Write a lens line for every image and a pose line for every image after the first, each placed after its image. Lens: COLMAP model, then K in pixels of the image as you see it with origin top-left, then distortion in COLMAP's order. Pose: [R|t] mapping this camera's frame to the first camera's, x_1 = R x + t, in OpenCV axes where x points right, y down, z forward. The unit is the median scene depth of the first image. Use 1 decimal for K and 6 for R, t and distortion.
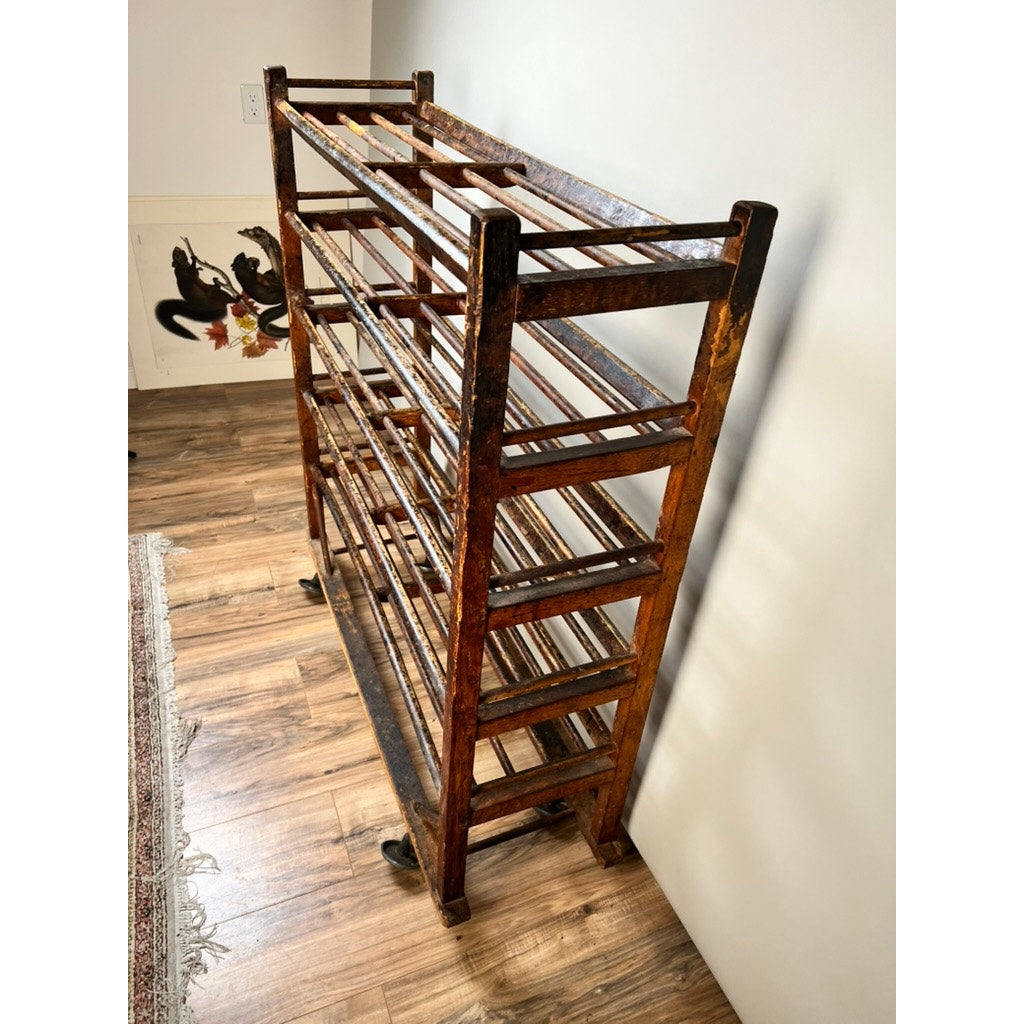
lens RADIAL K [[777.9, 0, 506.2], [0, 777.9, 510.3], [0, 0, 1]] dist [0.030018, -0.034029]
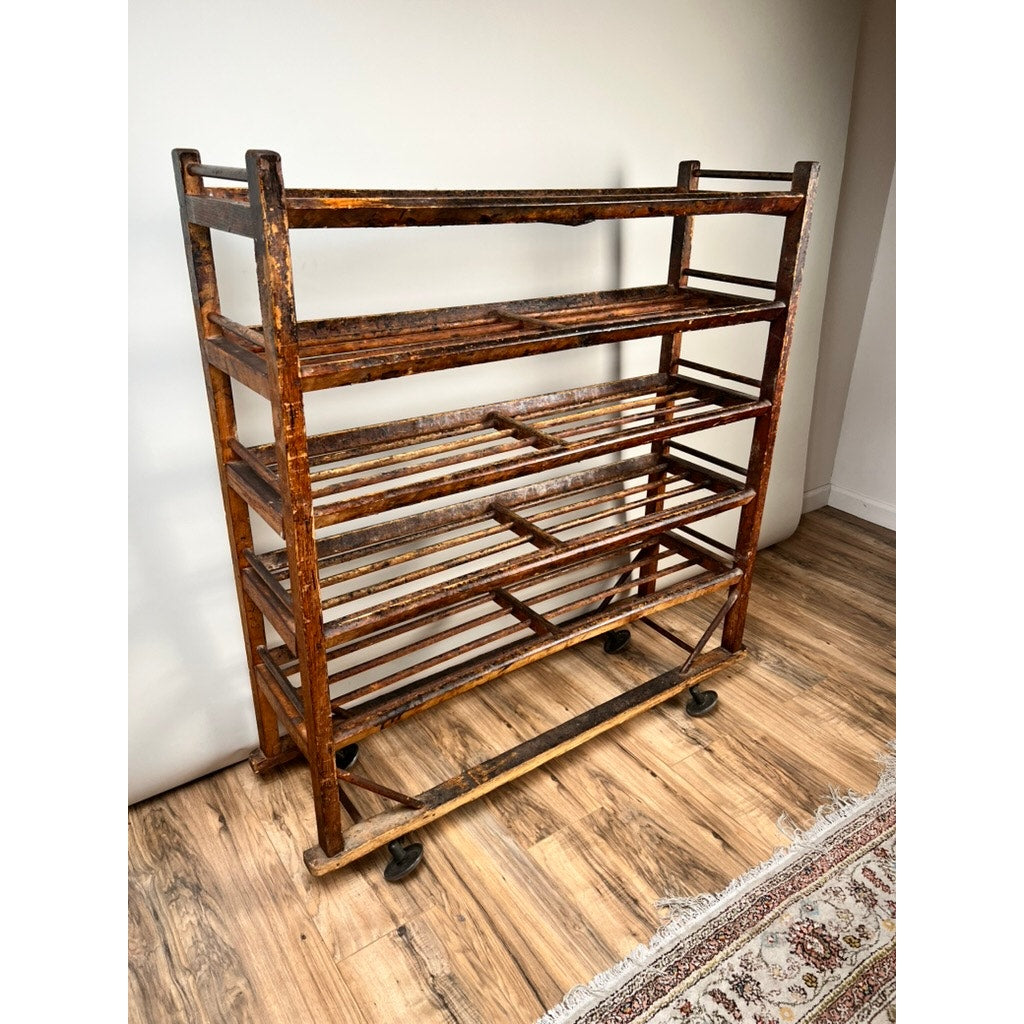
lens RADIAL K [[771.3, 0, 510.9], [0, 771.3, 514.1], [0, 0, 1]] dist [0.034582, -0.040463]
pose [[-0.220899, -0.471543, 0.853728, -0.897520], [0.522727, 0.681764, 0.511815, -0.527865], [-0.823383, 0.559326, 0.095887, 0.854217]]
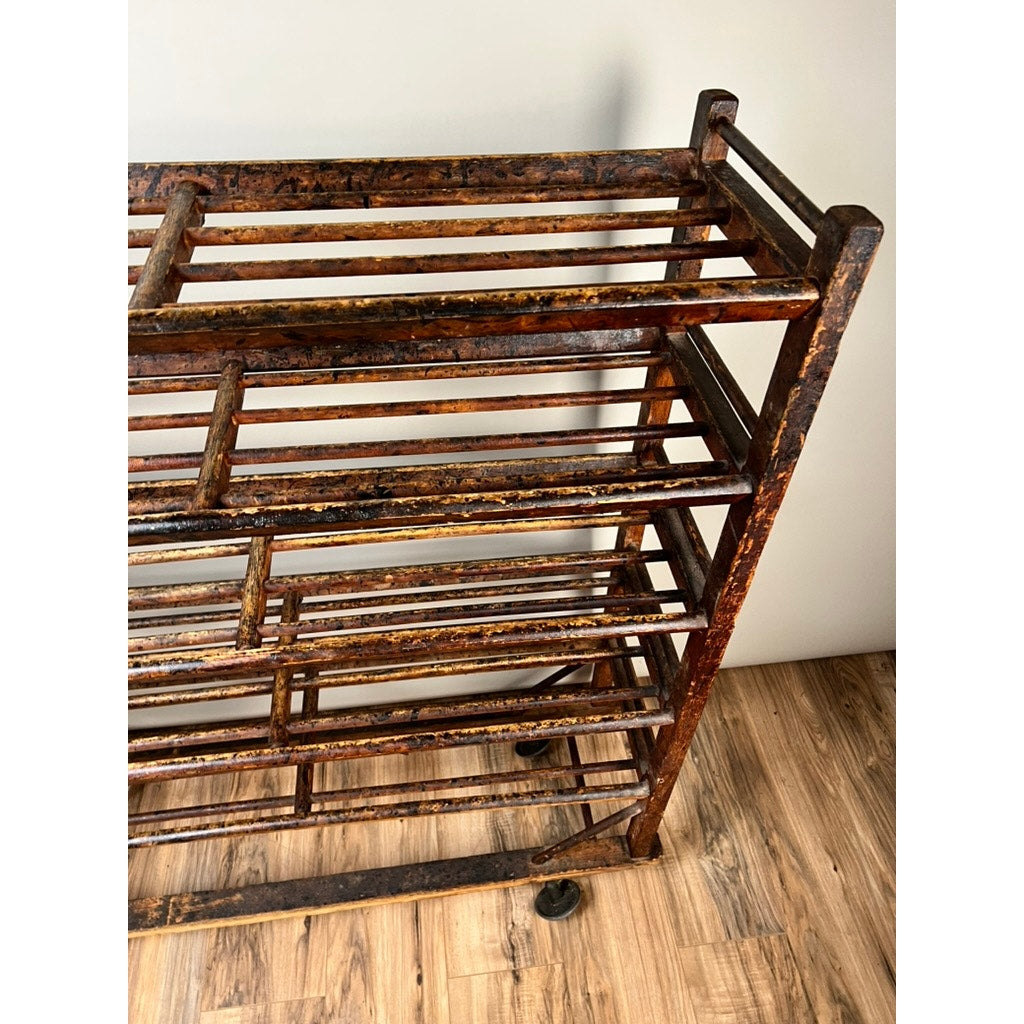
lens RADIAL K [[775.7, 0, 505.8], [0, 775.7, 517.2], [0, 0, 1]] dist [0.038446, -0.046149]
pose [[0.263872, -0.715637, 0.646711, -0.378392], [0.534253, 0.666670, 0.519736, -0.341013], [-0.803085, 0.208363, 0.558247, 0.384112]]
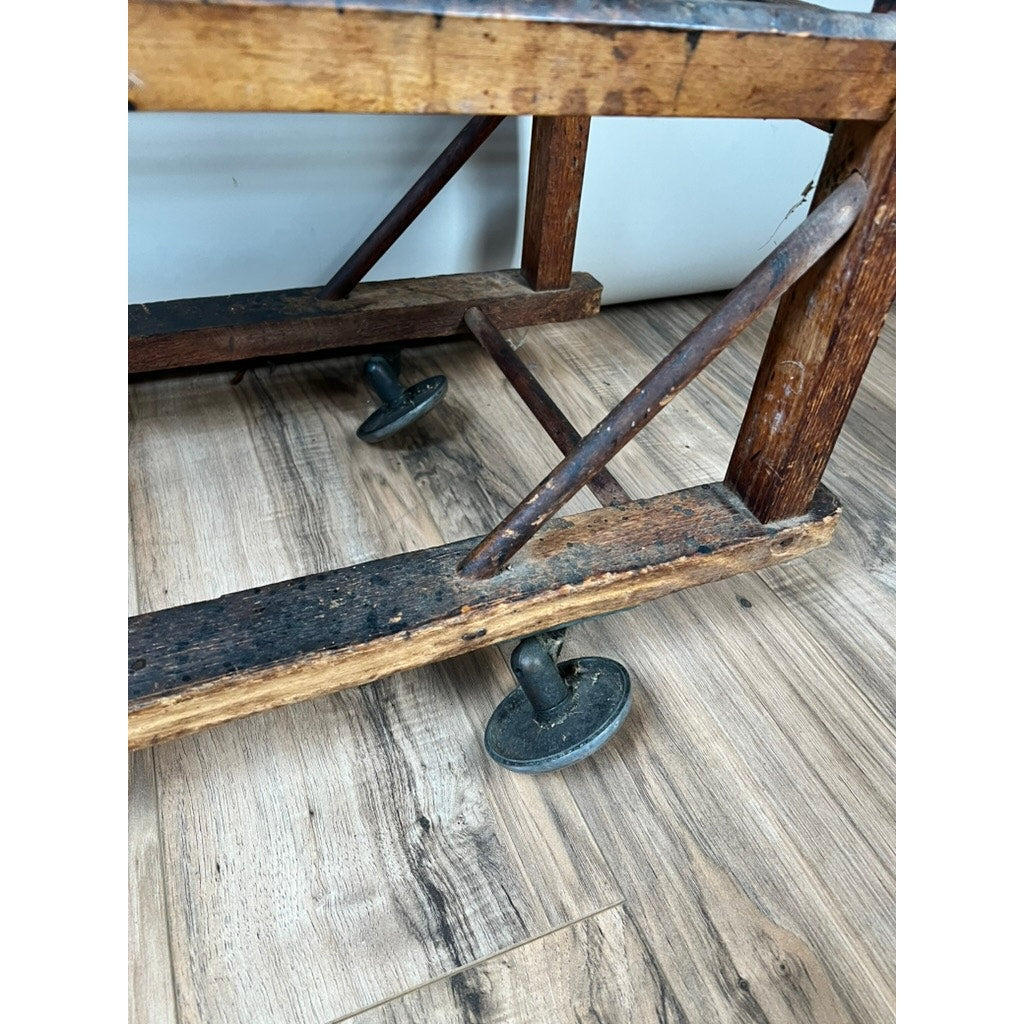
lens RADIAL K [[781.5, 0, 510.2], [0, 781.5, 516.9], [0, 0, 1]] dist [0.036187, -0.045182]
pose [[0.003768, -0.695870, 0.718158, -0.256378], [0.500236, 0.623159, 0.601196, 0.191409], [-0.865881, 0.356983, 0.350447, 0.789513]]
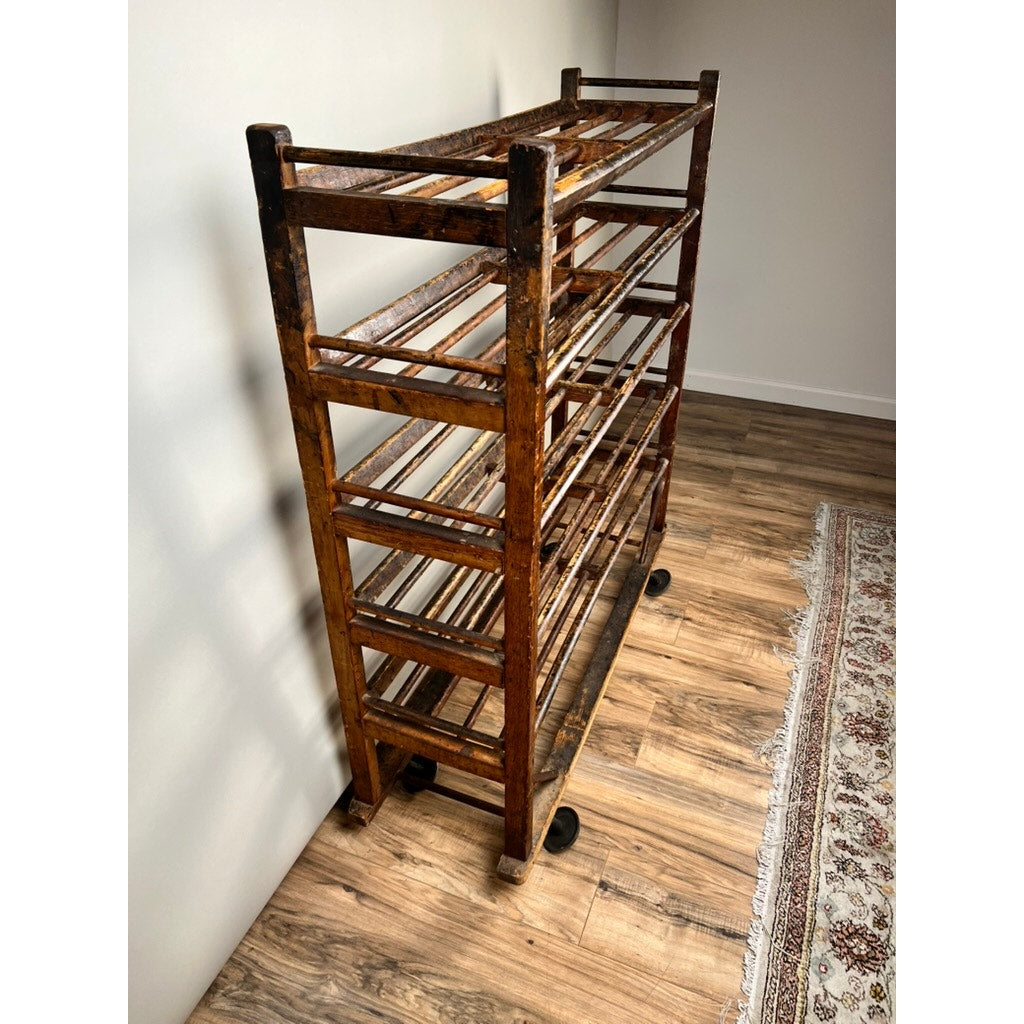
lens RADIAL K [[774.5, 0, 512.6], [0, 774.5, 516.7], [0, 0, 1]] dist [0.030618, -0.028092]
pose [[-0.709064, -0.440987, 0.550235, -0.603673], [0.354993, 0.450978, 0.818901, -0.788518], [-0.609269, 0.775983, -0.163225, 1.157125]]
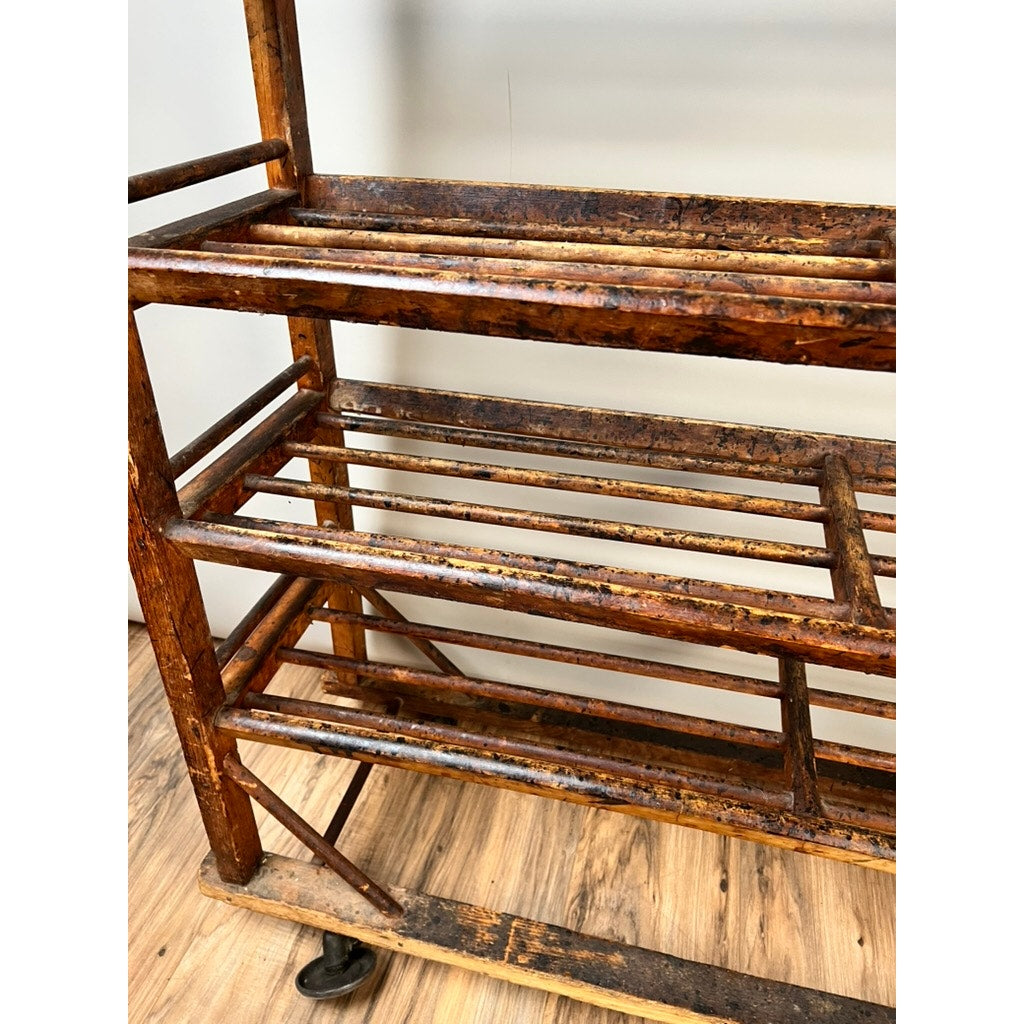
lens RADIAL K [[780.1, 0, 507.2], [0, 780.1, 502.8], [0, 0, 1]] dist [0.035515, -0.048440]
pose [[0.601146, -0.467223, 0.648326, -0.429859], [0.473373, 0.861822, 0.182157, -0.174181], [-0.643850, 0.197397, 0.739251, 0.757438]]
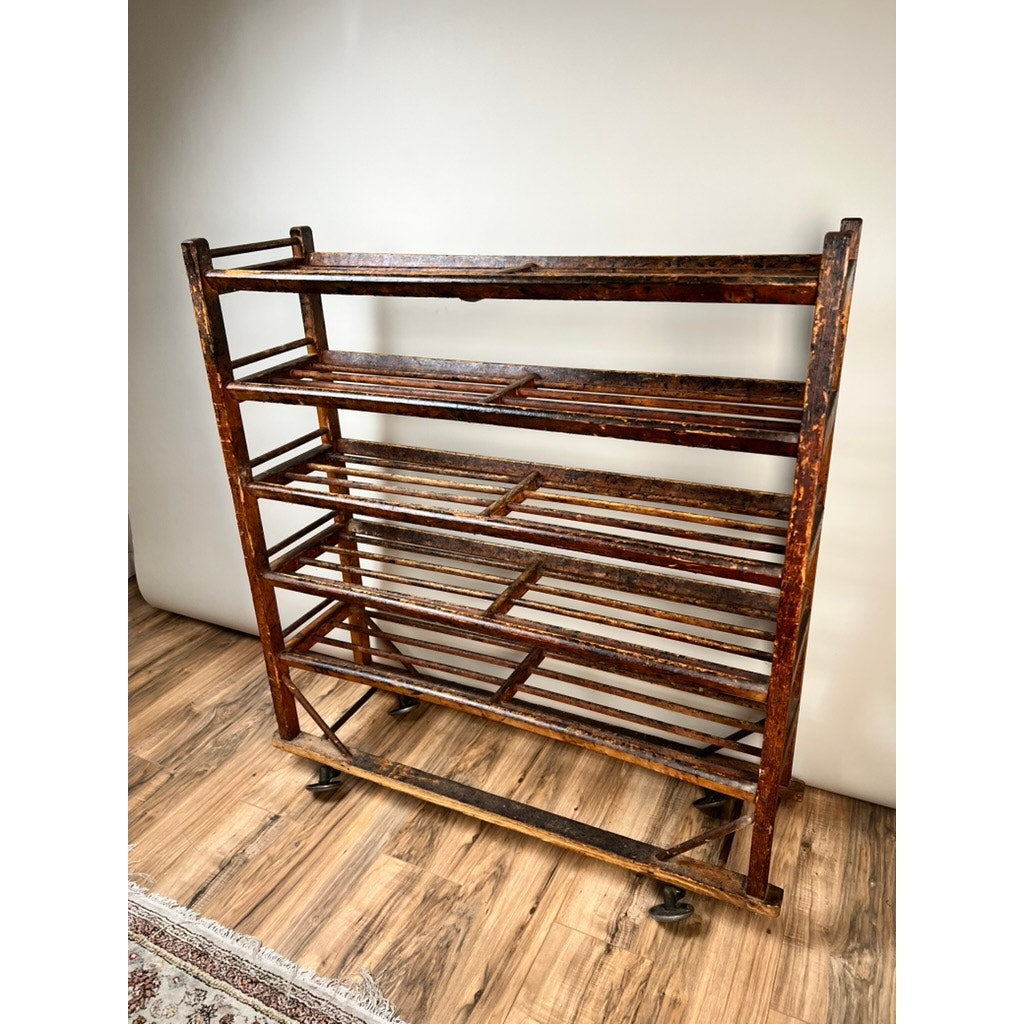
lens RADIAL K [[771.3, 0, 510.9], [0, 771.3, 514.1], [0, 0, 1]] dist [0.034582, -0.040463]
pose [[0.748303, -0.353599, 0.561259, -0.590248], [0.446856, 0.894014, -0.032537, -0.065306], [-0.490268, 0.275149, 0.827001, 0.123139]]
